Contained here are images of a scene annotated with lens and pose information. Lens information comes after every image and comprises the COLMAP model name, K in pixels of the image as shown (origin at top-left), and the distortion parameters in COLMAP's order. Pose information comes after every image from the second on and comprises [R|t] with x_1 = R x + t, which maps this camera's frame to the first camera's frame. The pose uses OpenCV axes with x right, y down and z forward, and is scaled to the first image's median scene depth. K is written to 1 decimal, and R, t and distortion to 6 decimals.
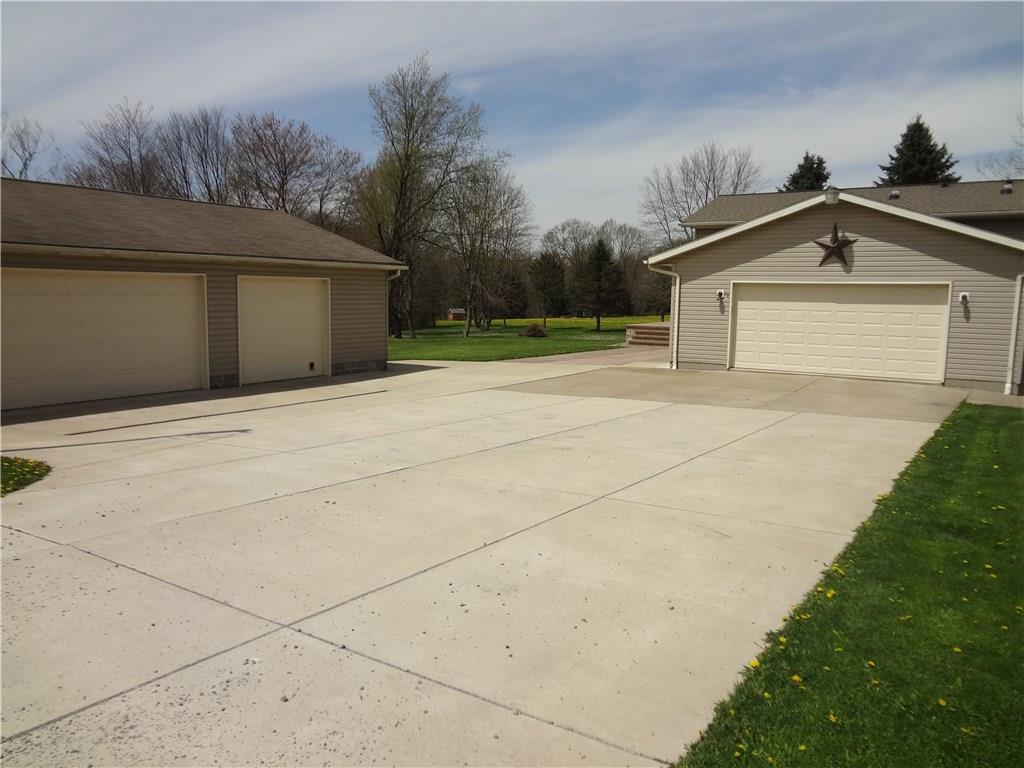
lens RADIAL K [[751.8, 0, 512.0], [0, 751.8, 384.0], [0, 0, 1]] dist [-0.002907, -0.001383]
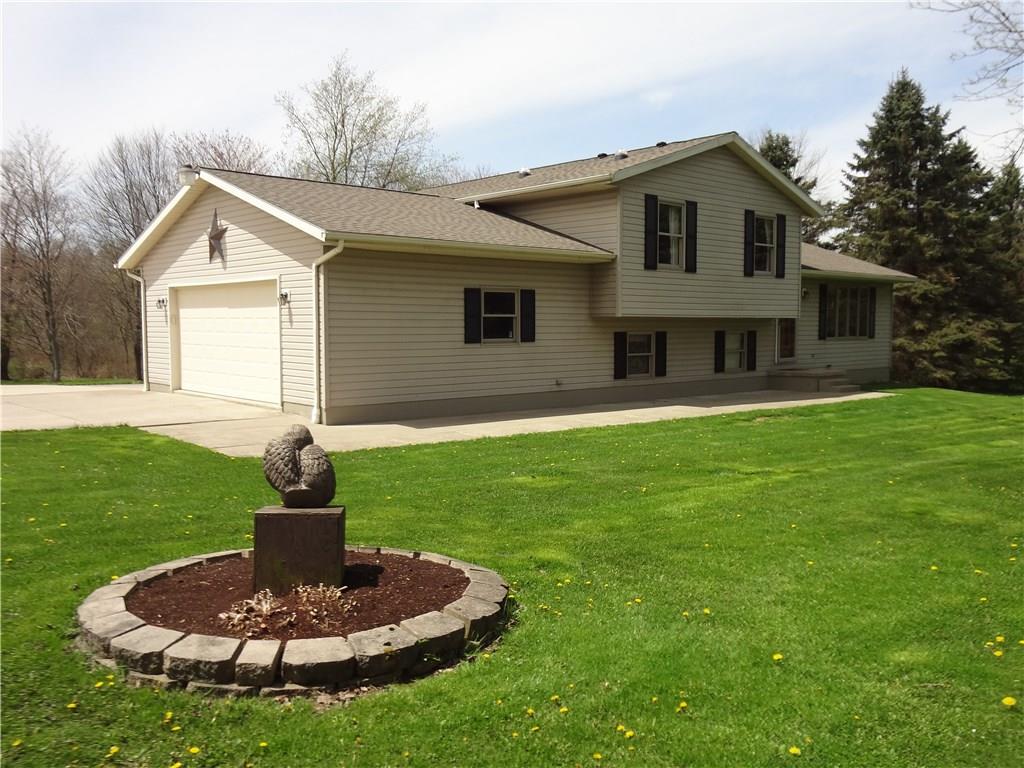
lens RADIAL K [[886.7, 0, 512.0], [0, 886.7, 384.0], [0, 0, 1]] dist [-0.066637, 0.012216]
pose [[0.972530, 0.005170, -0.232720, 0.943167], [-0.017022, 0.998656, -0.048947, 0.013623], [0.232154, 0.051564, 0.971311, 0.165152]]
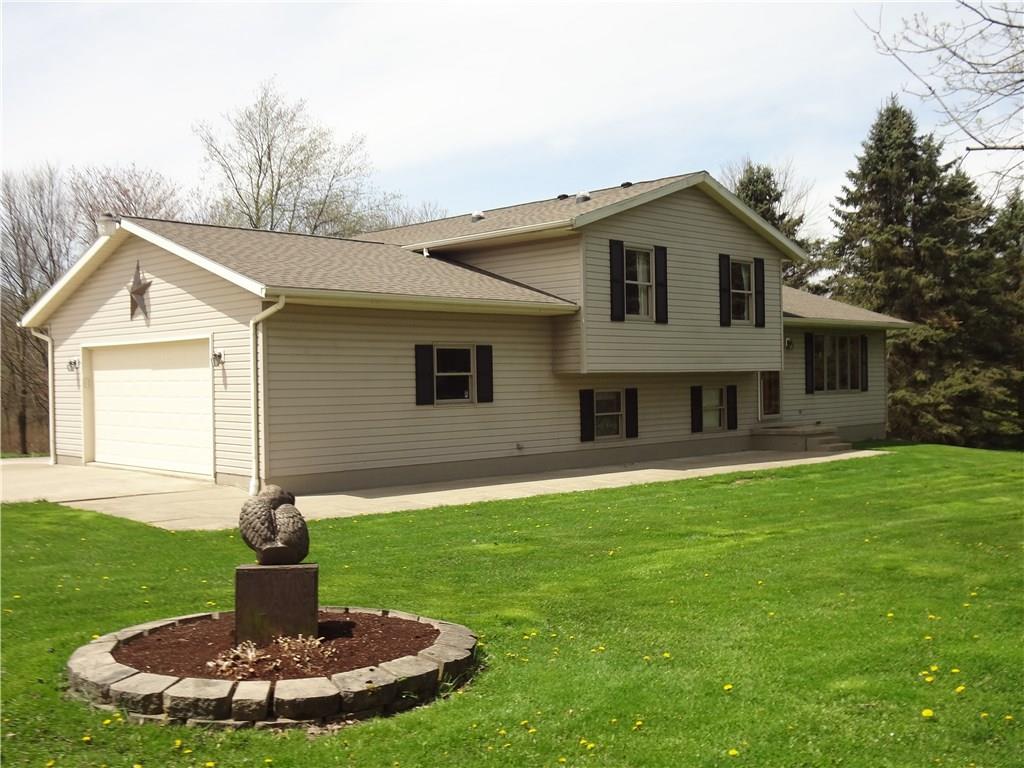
lens RADIAL K [[1033.0, 0, 512.0], [0, 1033.0, 384.0], [0, 0, 1]] dist [-0.028511, -0.011938]
pose [[0.982009, -0.025572, -0.187095, 0.953465], [0.004151, 0.993472, -0.114000, 0.019397], [0.188789, 0.111173, 0.975705, 0.106341]]
